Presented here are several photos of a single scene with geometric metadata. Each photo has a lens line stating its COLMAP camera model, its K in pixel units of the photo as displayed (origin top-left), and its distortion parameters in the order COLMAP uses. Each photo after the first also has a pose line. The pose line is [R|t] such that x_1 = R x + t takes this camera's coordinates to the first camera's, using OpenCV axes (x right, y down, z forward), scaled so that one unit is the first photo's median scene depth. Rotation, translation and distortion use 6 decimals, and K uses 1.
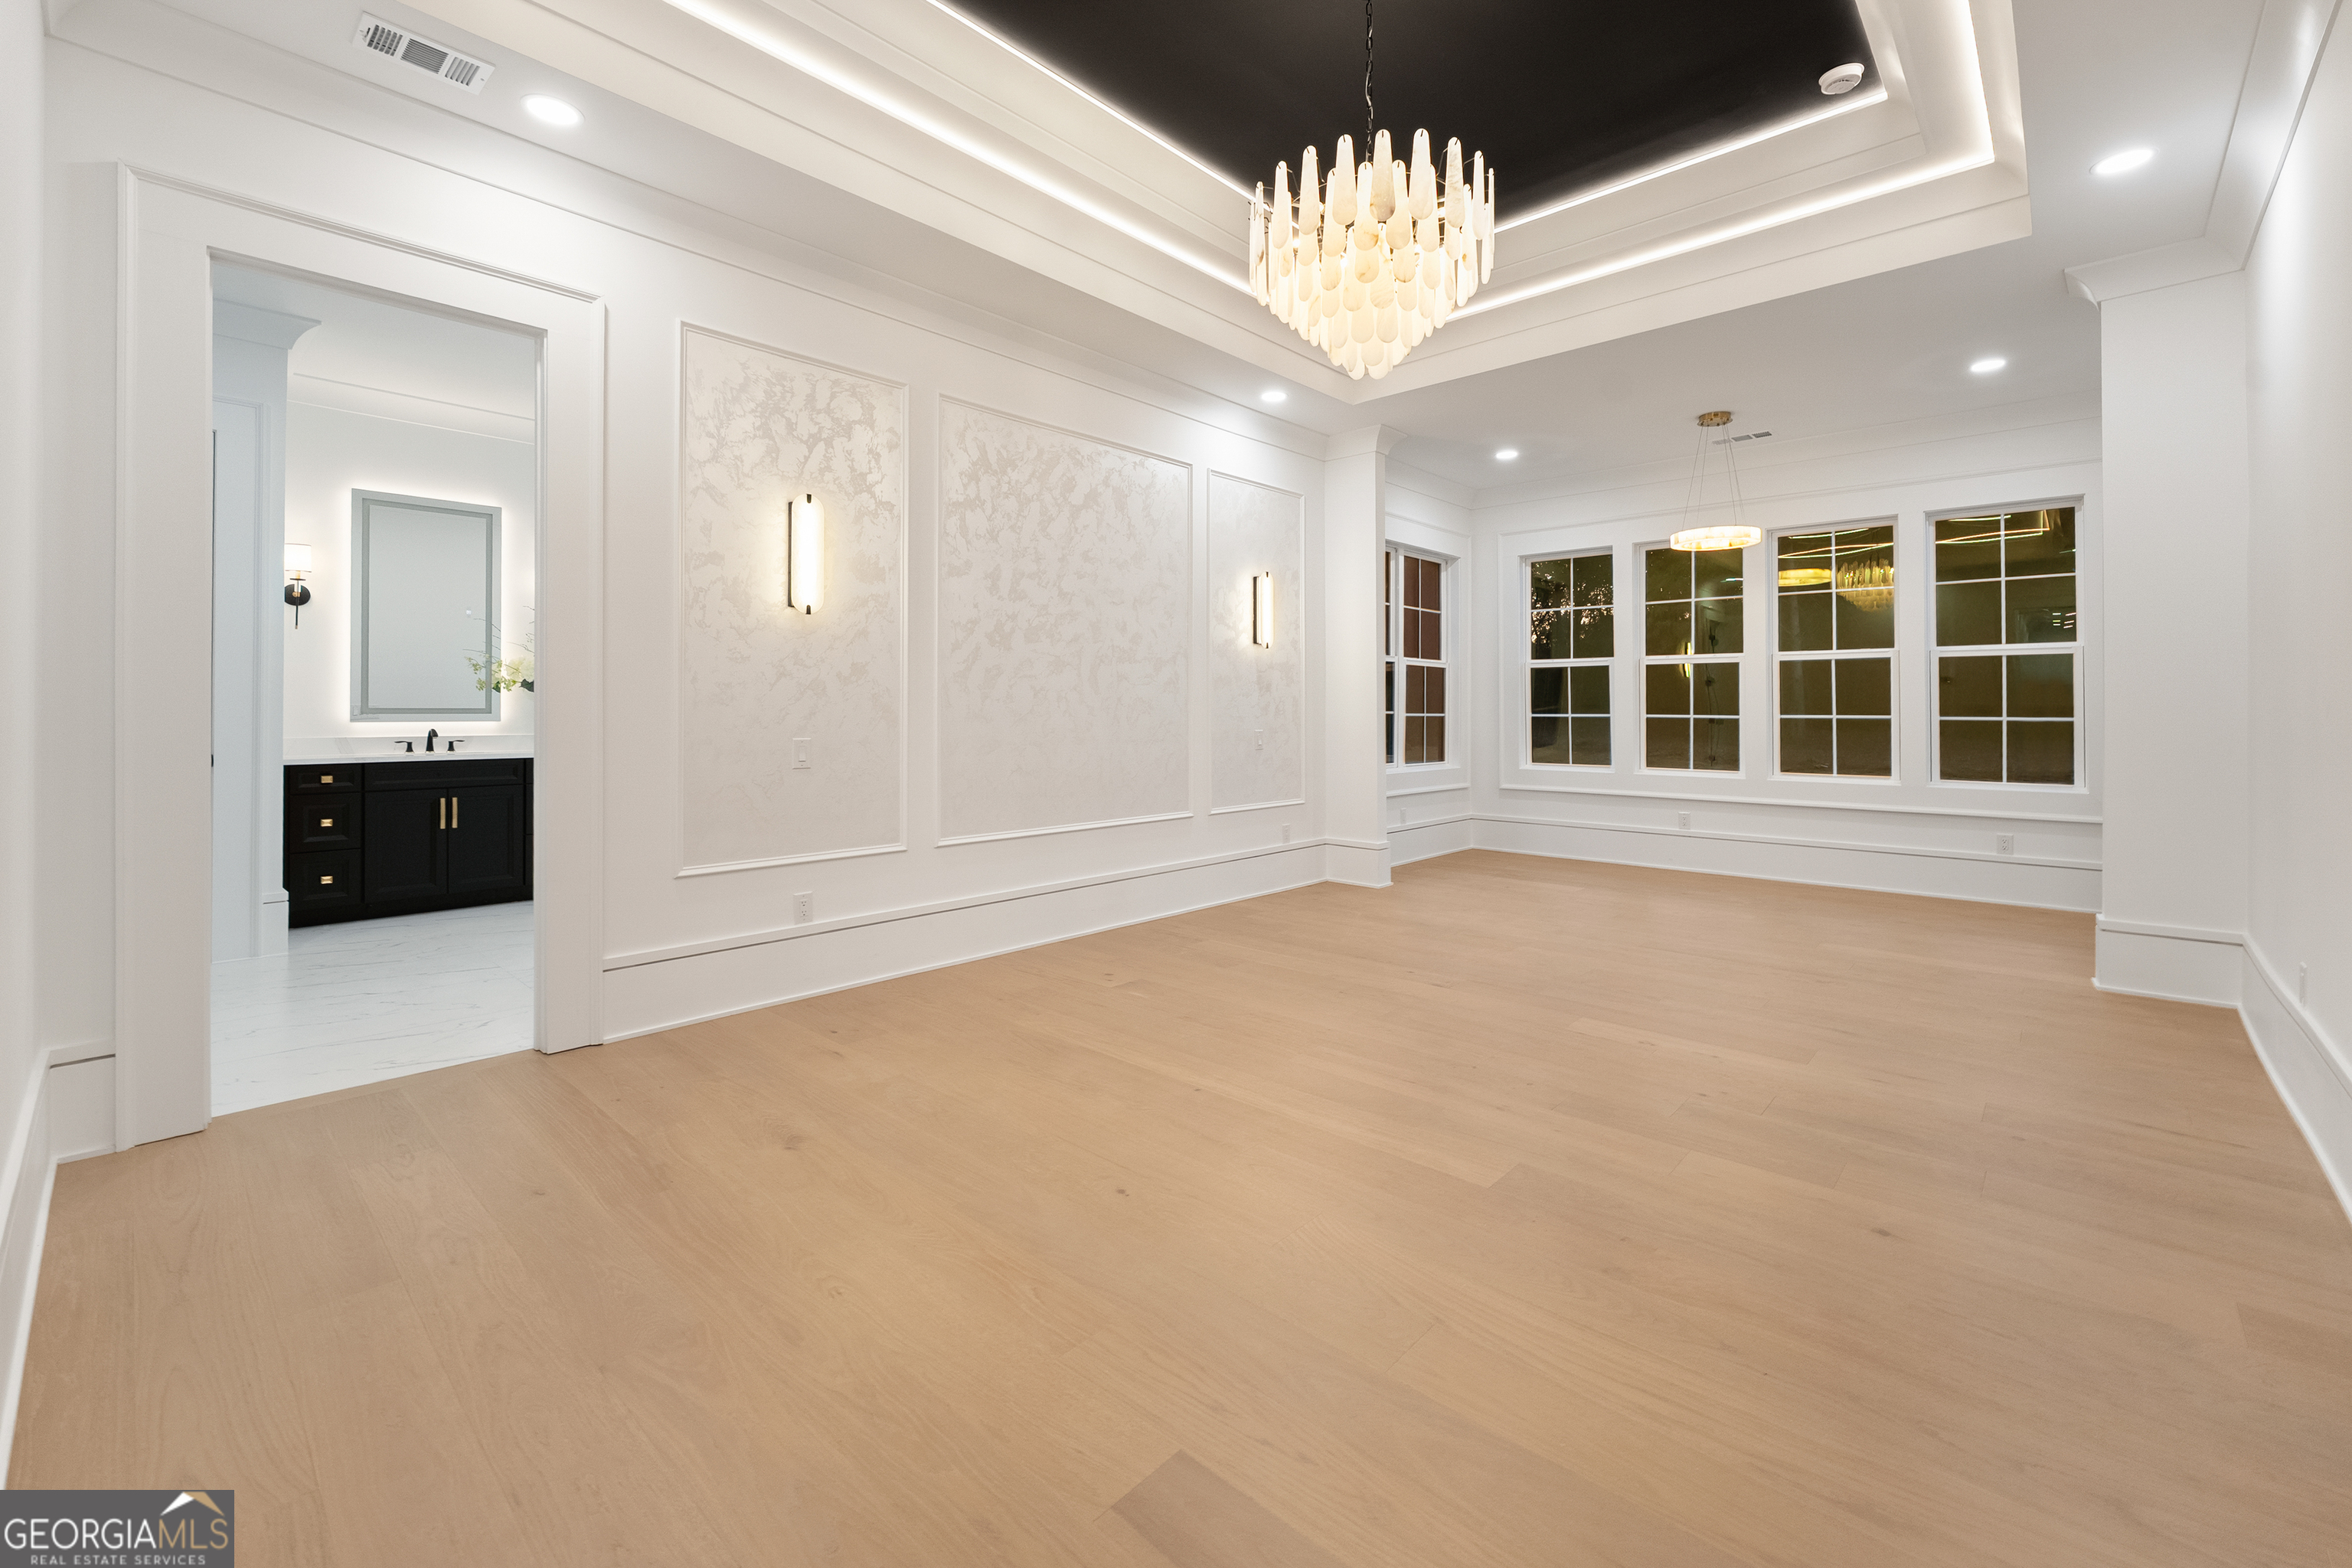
lens RADIAL K [[969.2, 0, 1175.9], [0, 969.2, 695.8], [0, 0, 1]] dist [0.000321, 0.000066]
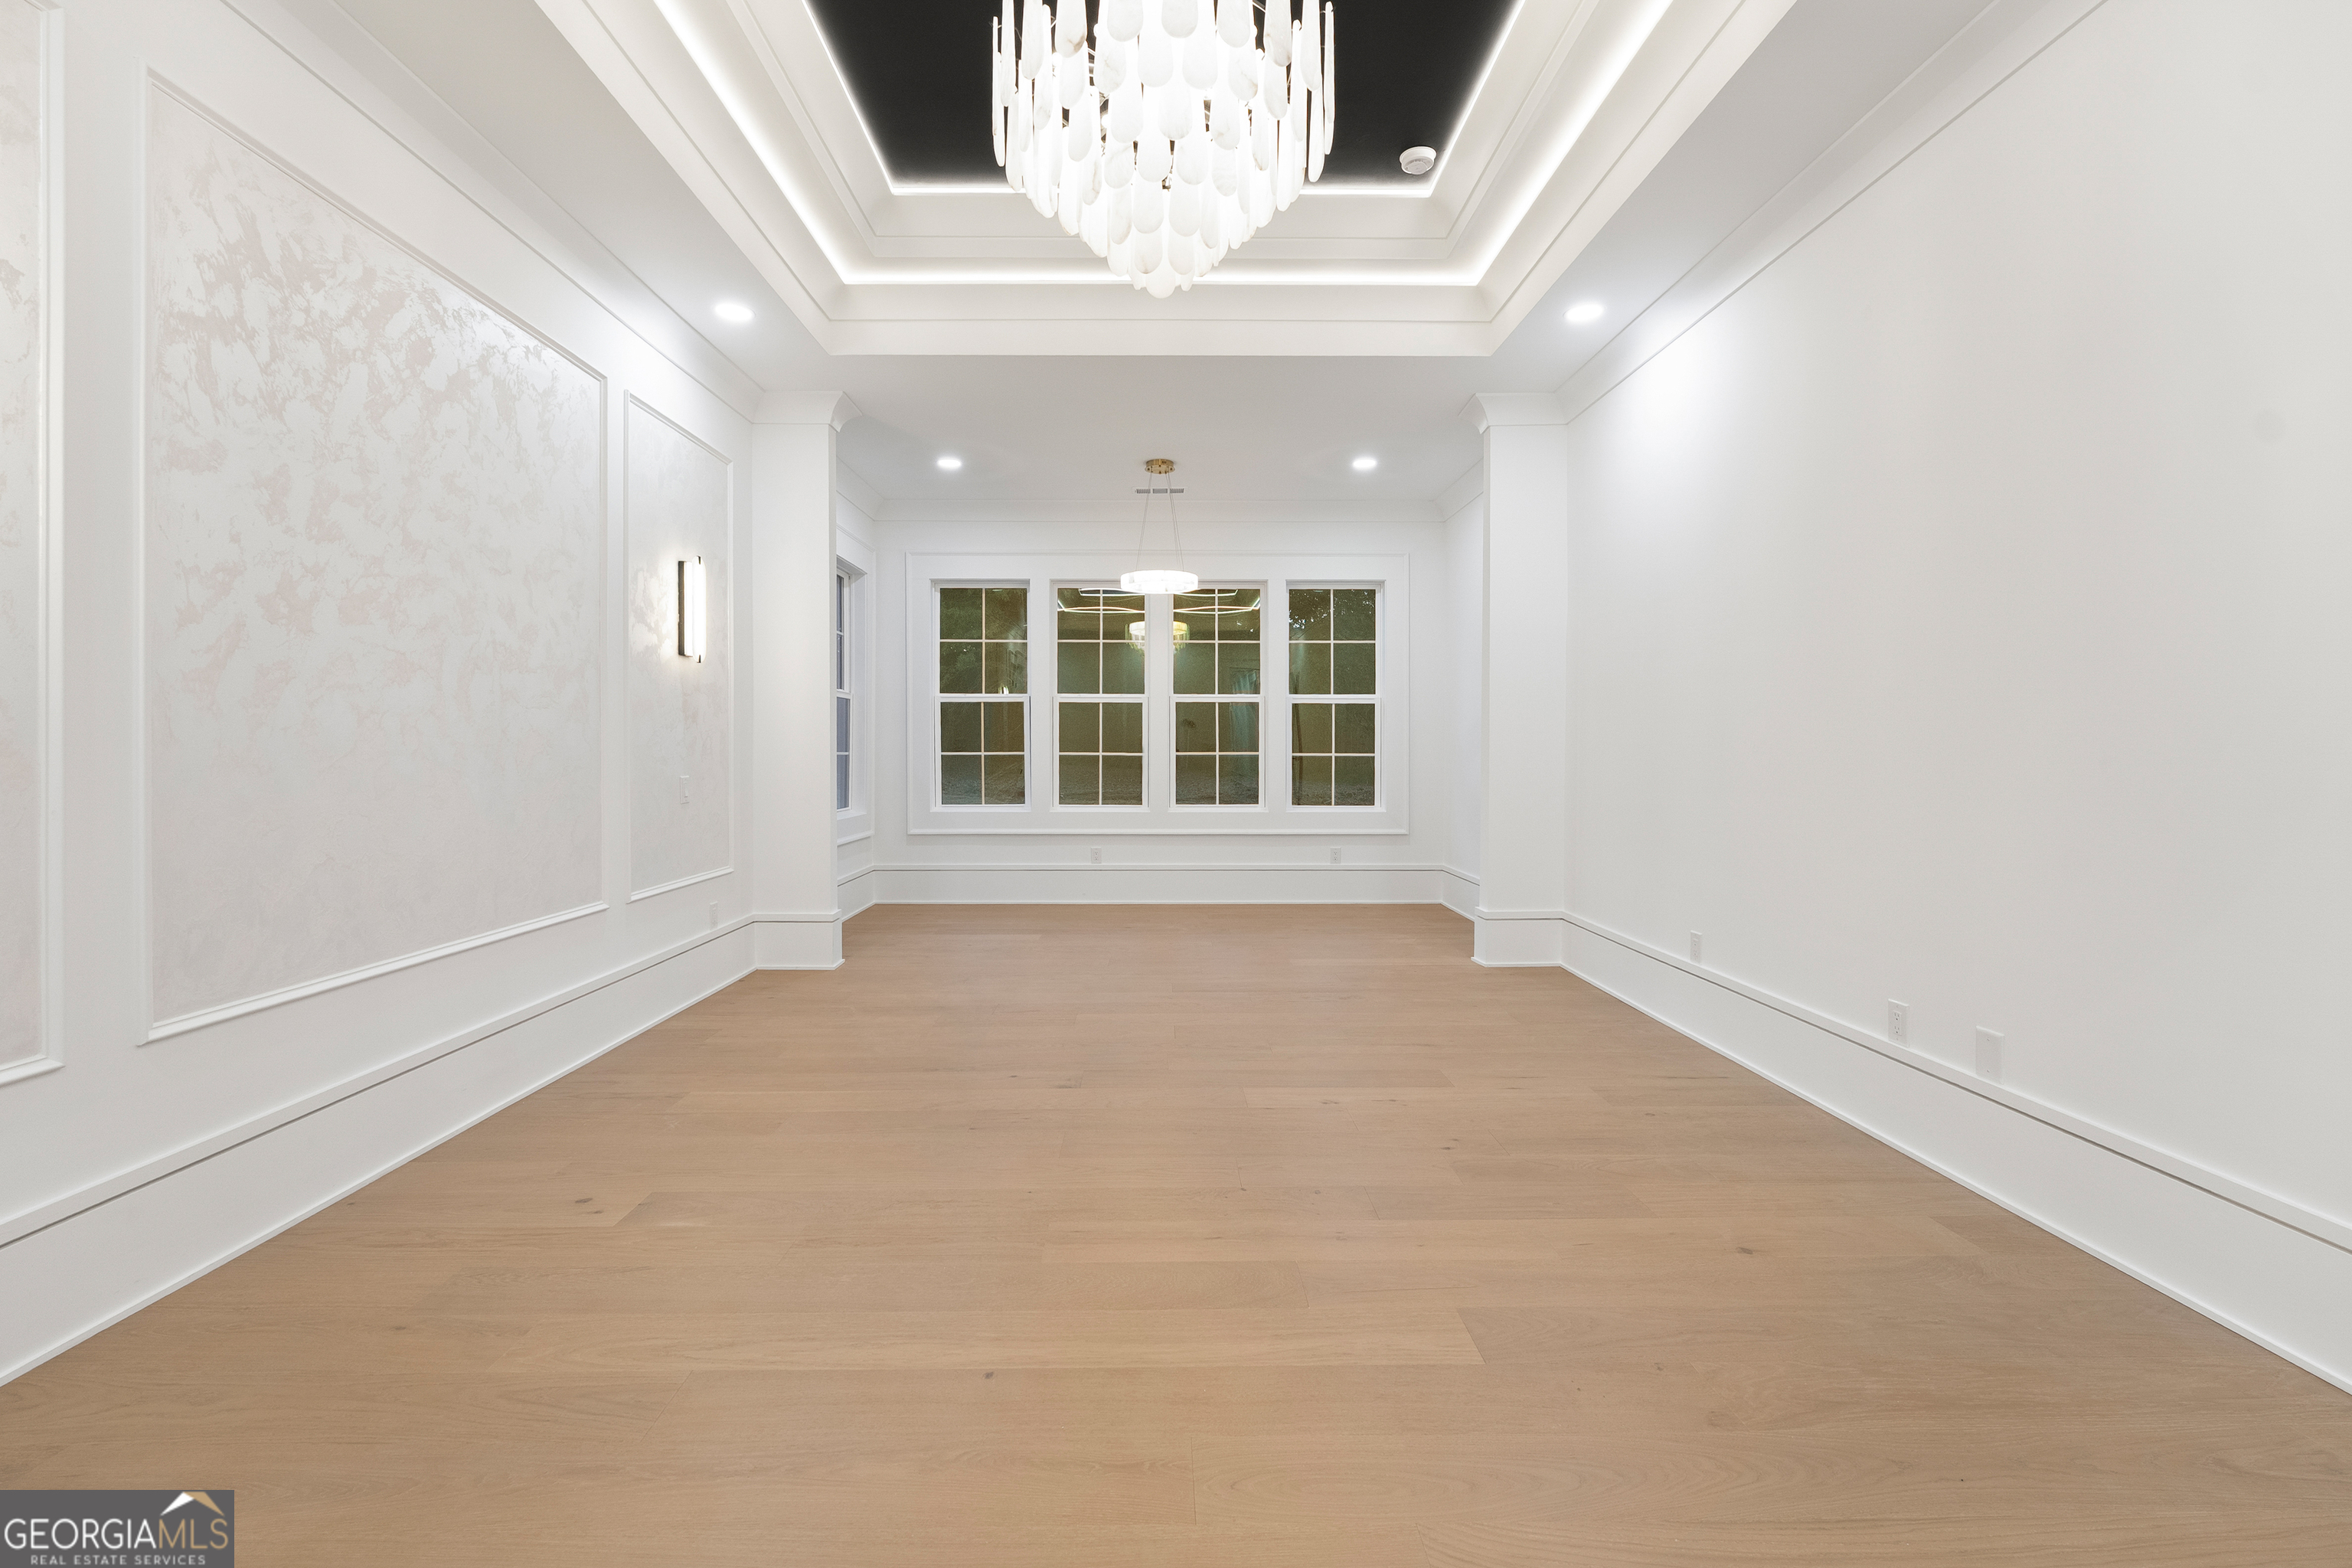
lens RADIAL K [[974.3, 0, 1168.2], [0, 974.3, 747.1], [0, 0, 1]] dist [-0.001711, -0.000334]
pose [[0.726678, -0.001003, 0.686977, -0.183055], [-0.008625, 0.999907, 0.010583, 0.003742], [-0.686924, -0.013616, 0.726602, 0.283470]]
